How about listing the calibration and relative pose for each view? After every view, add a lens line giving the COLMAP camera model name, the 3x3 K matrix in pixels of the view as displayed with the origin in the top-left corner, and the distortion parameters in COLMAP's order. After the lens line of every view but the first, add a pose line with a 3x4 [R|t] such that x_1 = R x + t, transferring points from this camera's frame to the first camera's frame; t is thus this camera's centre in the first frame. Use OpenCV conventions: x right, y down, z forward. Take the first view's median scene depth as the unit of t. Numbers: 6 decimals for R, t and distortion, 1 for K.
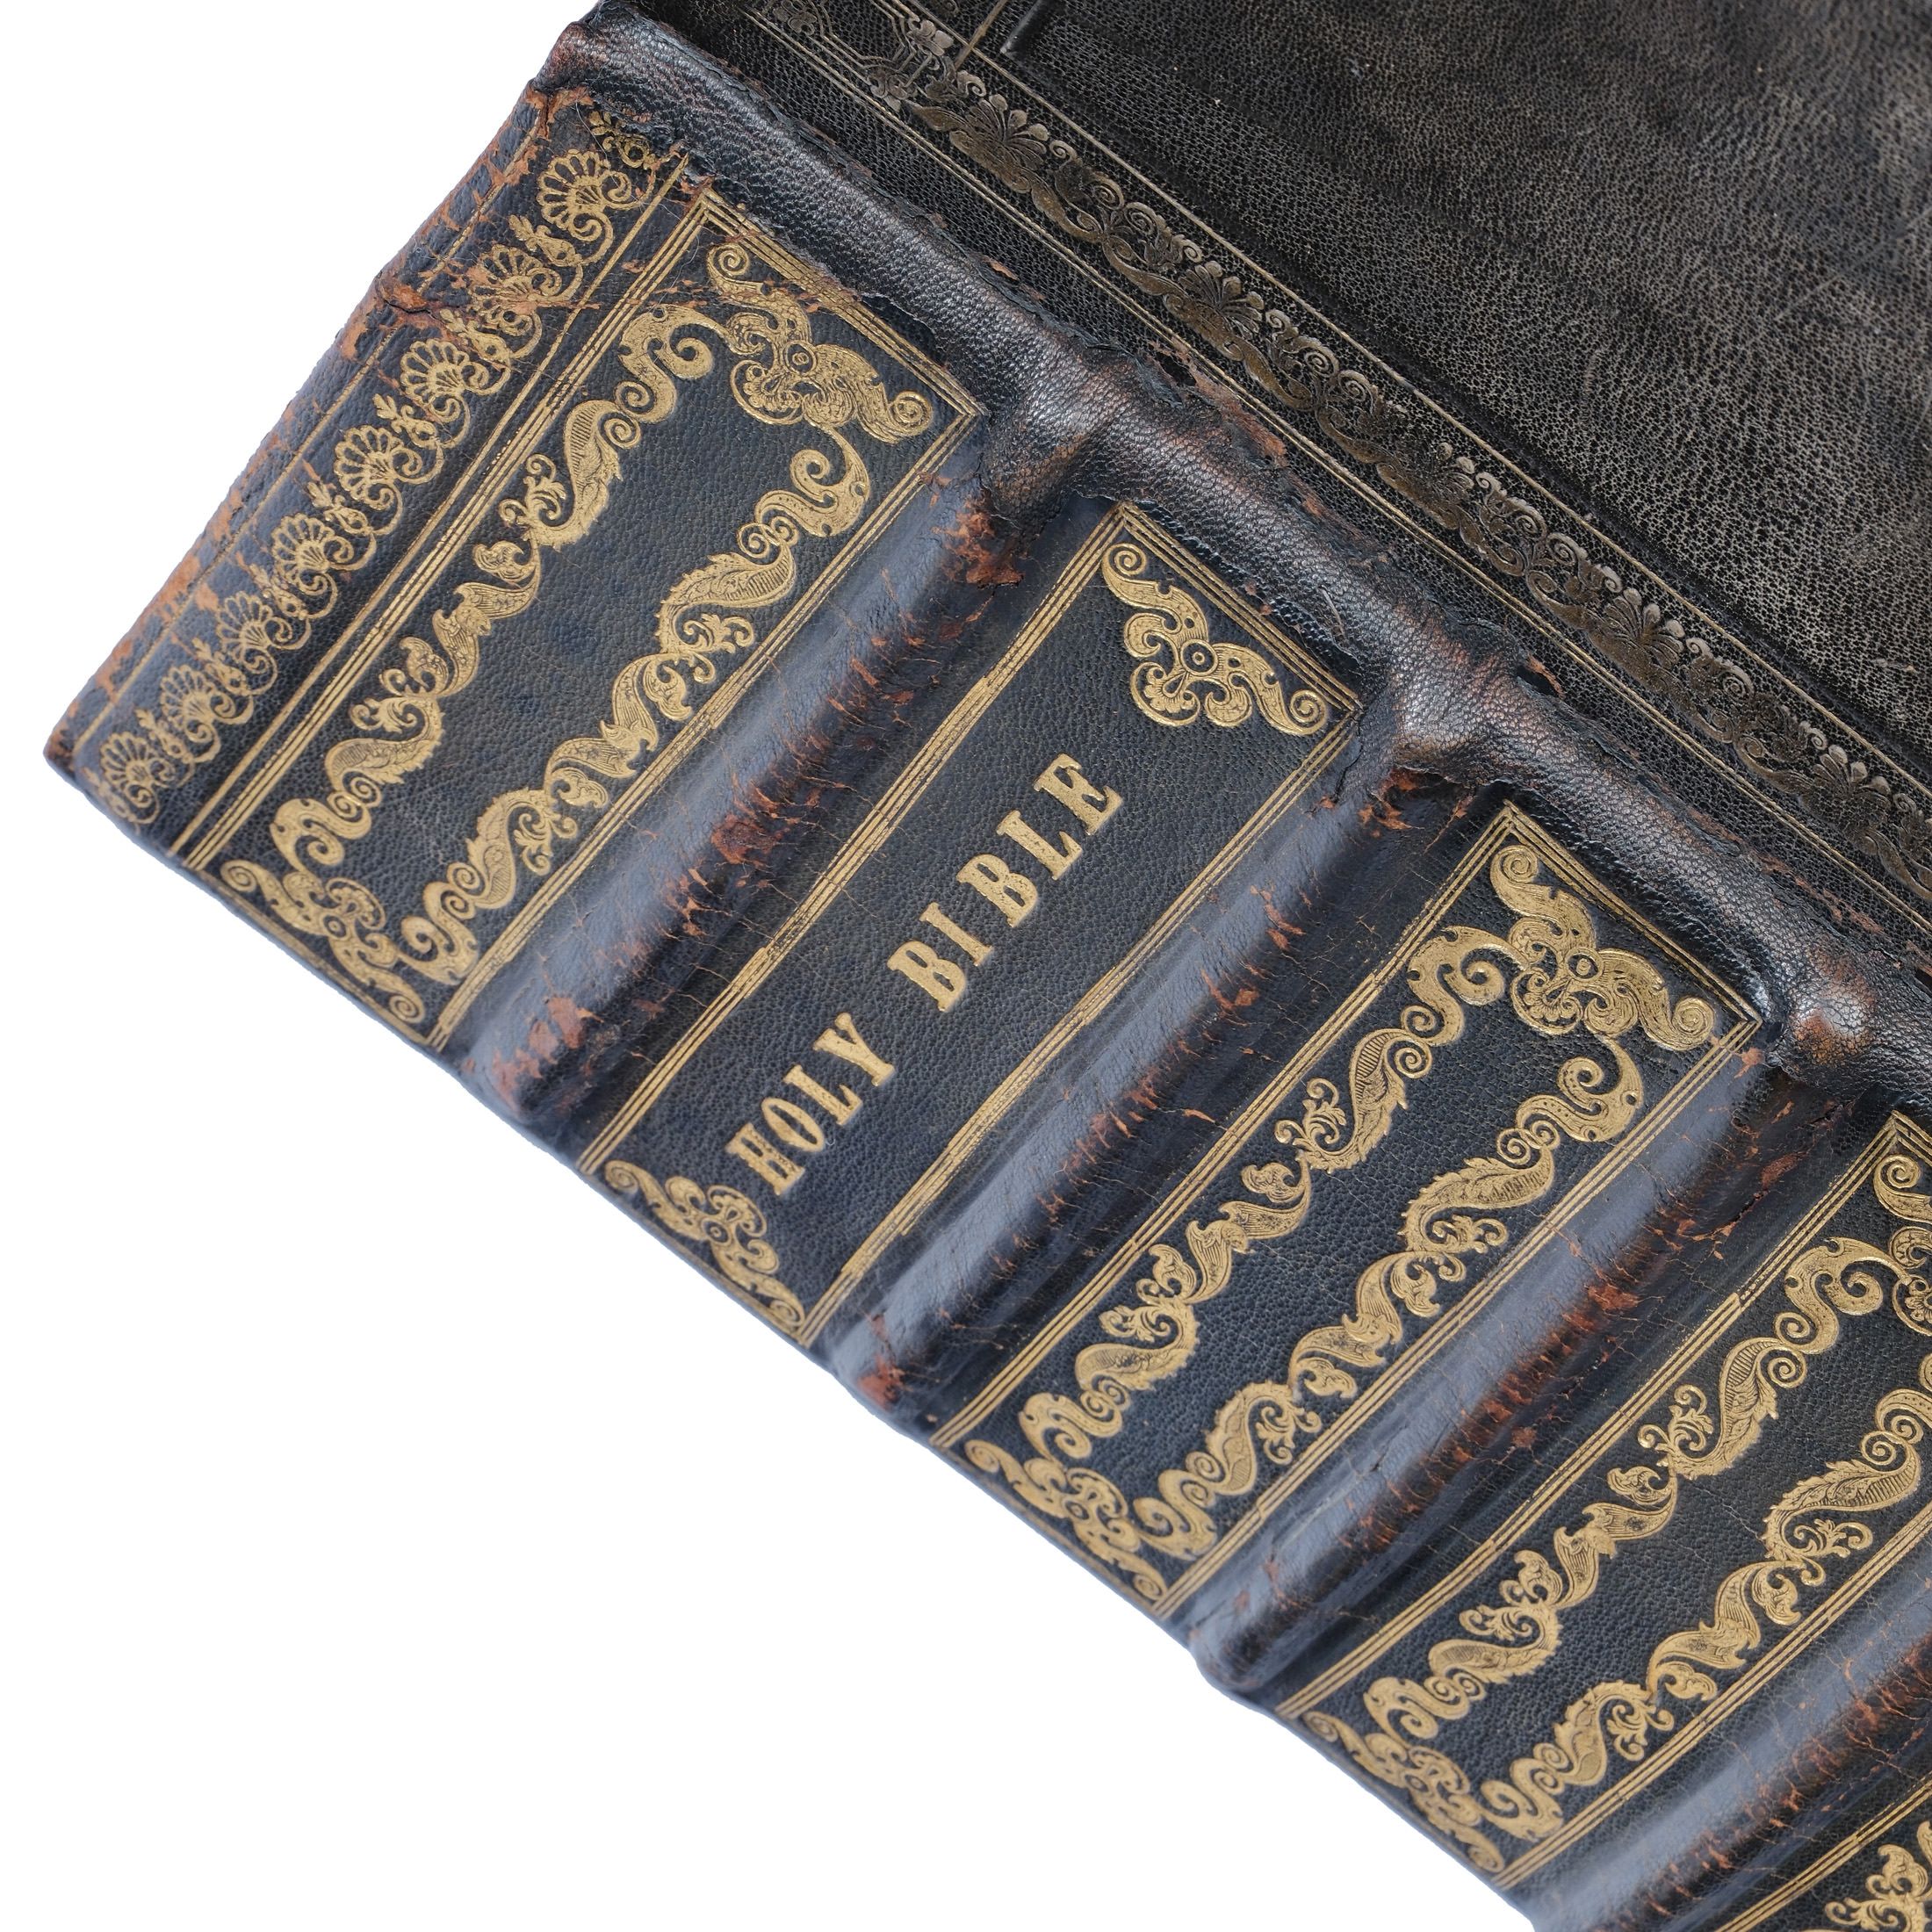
lens RADIAL K [[7196.1, 0, 966.0], [0, 7196.1, 966.0], [0, 0, 1]] dist [-0.100791, 1.863676]
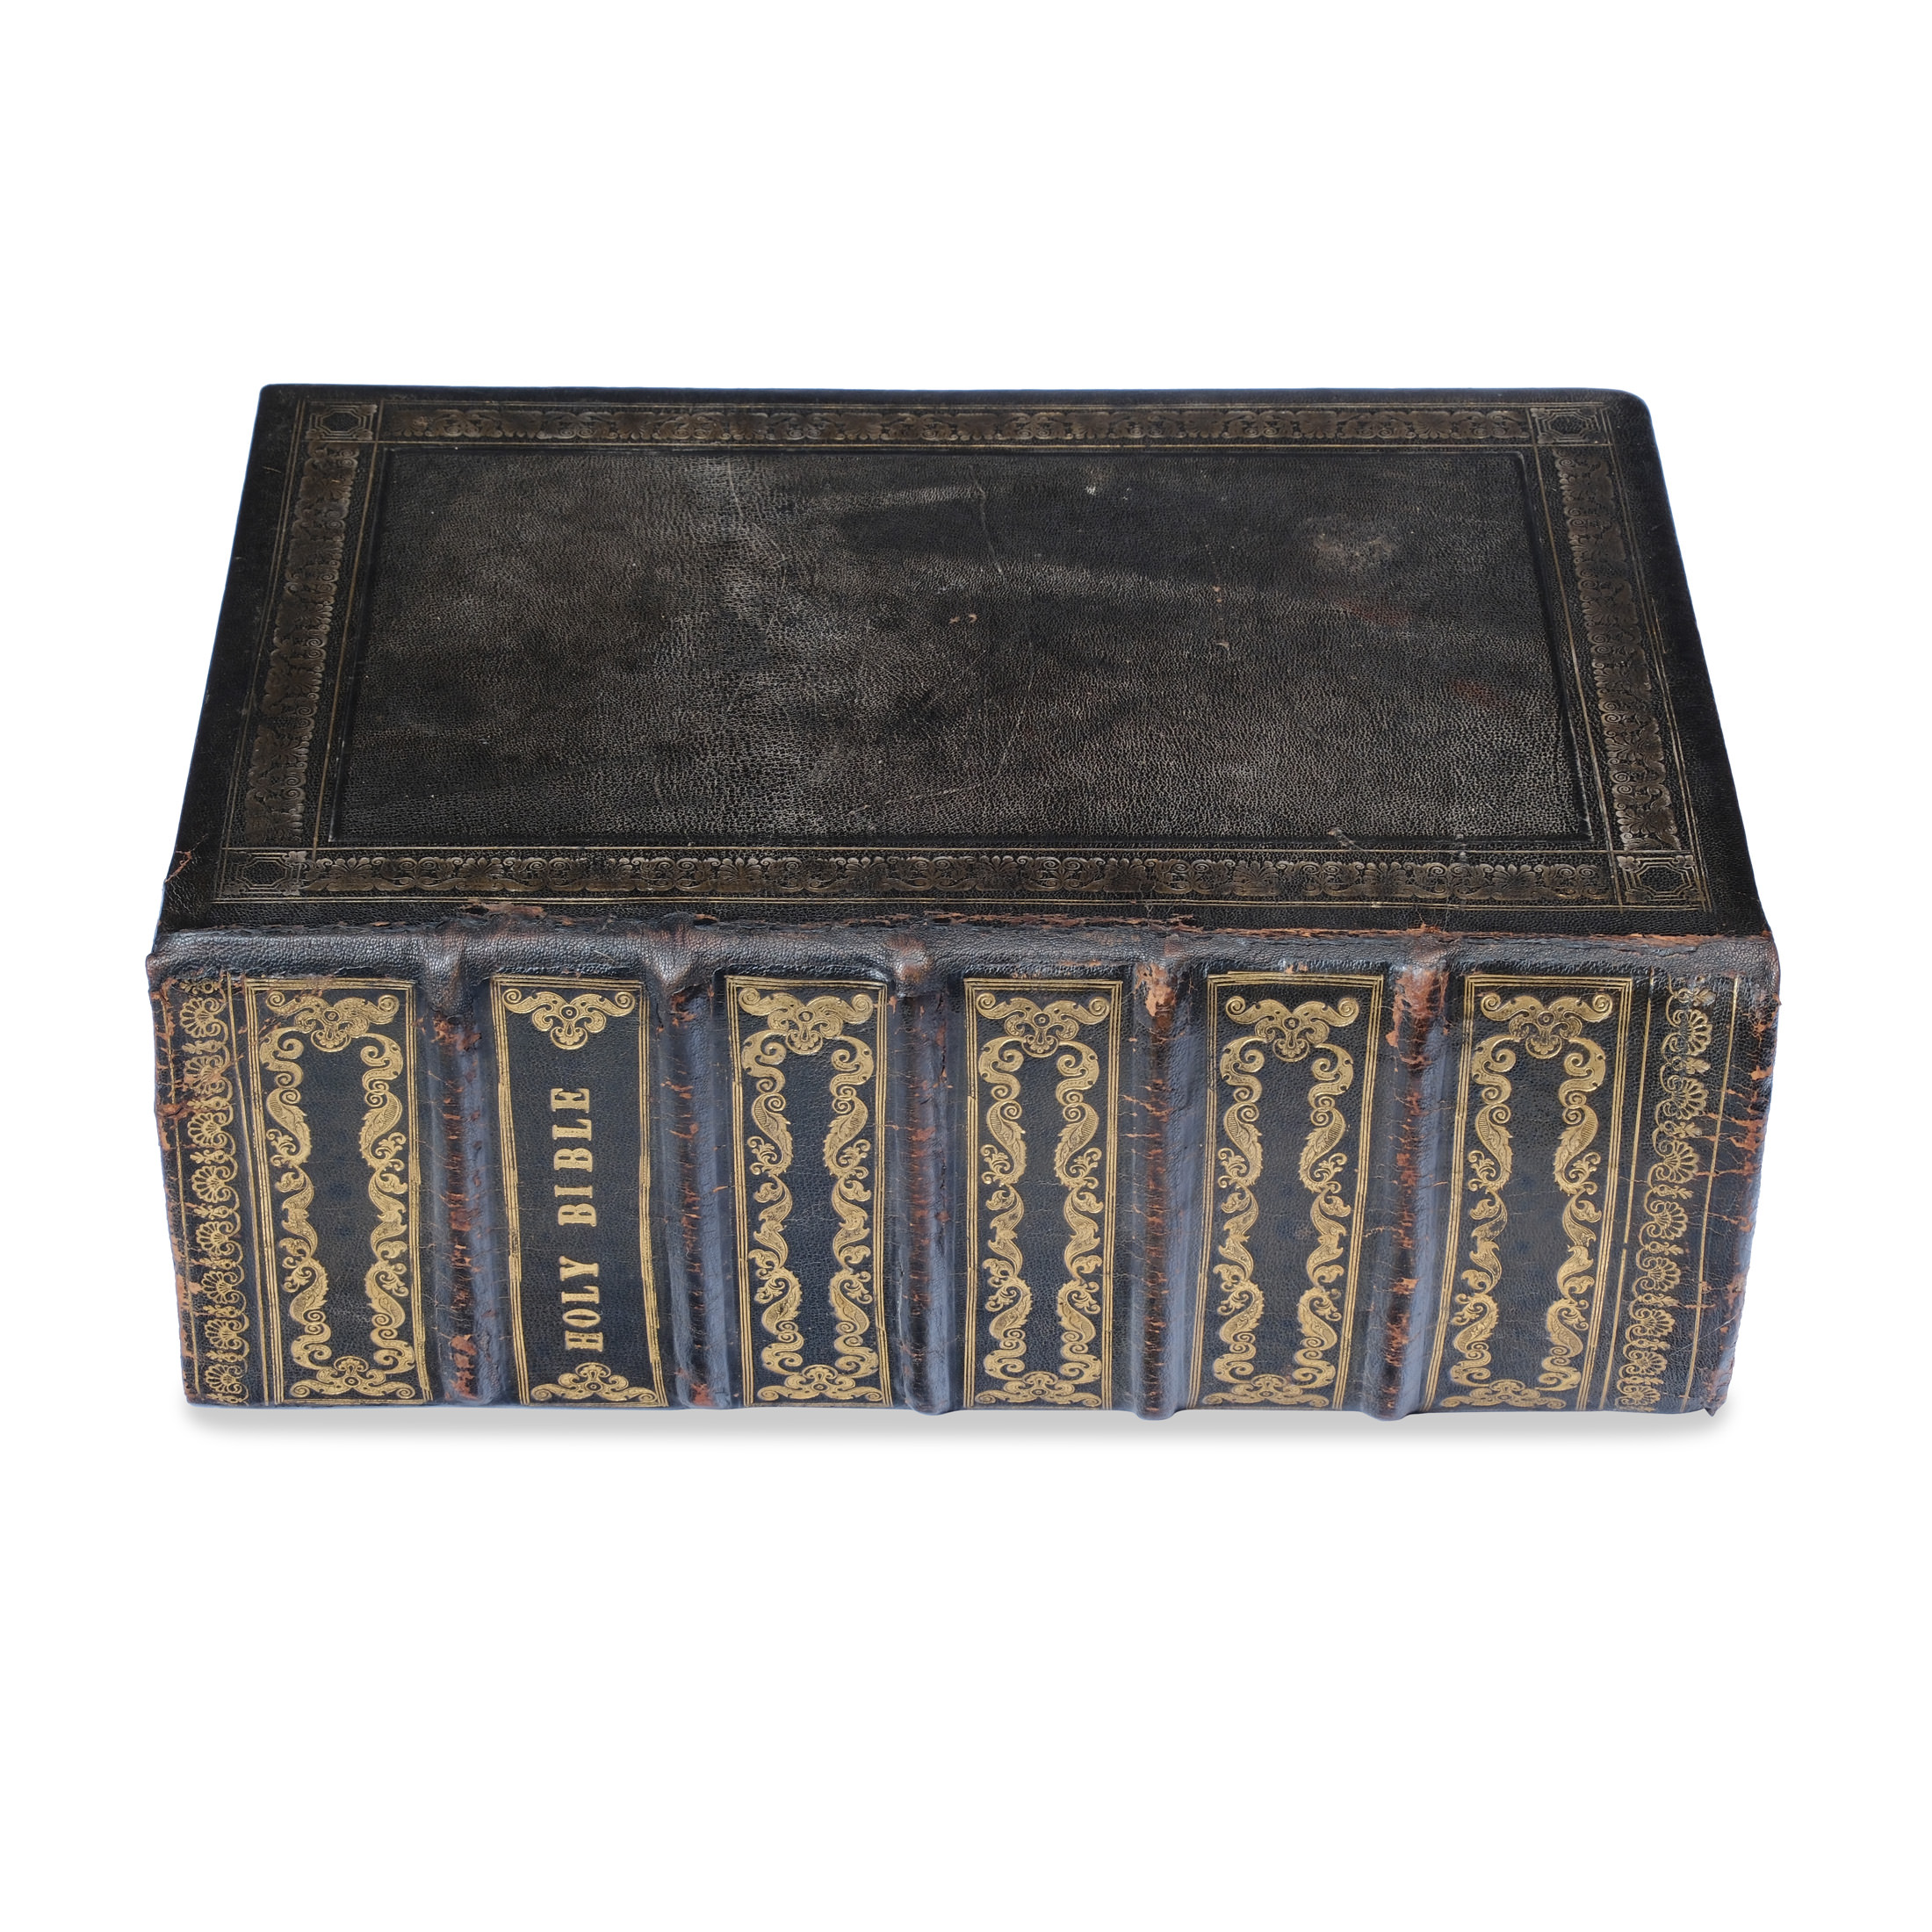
lens RADIAL K [[5236.8, 0, 966.0], [0, 5236.8, 966.0], [0, 0, 1]] dist [-0.019443, -0.757585]
pose [[0.790769, -0.612095, 0.004847, 0.120579], [0.610165, 0.787595, -0.085985, 0.143148], [0.048813, 0.070952, 0.996285, -0.495683]]
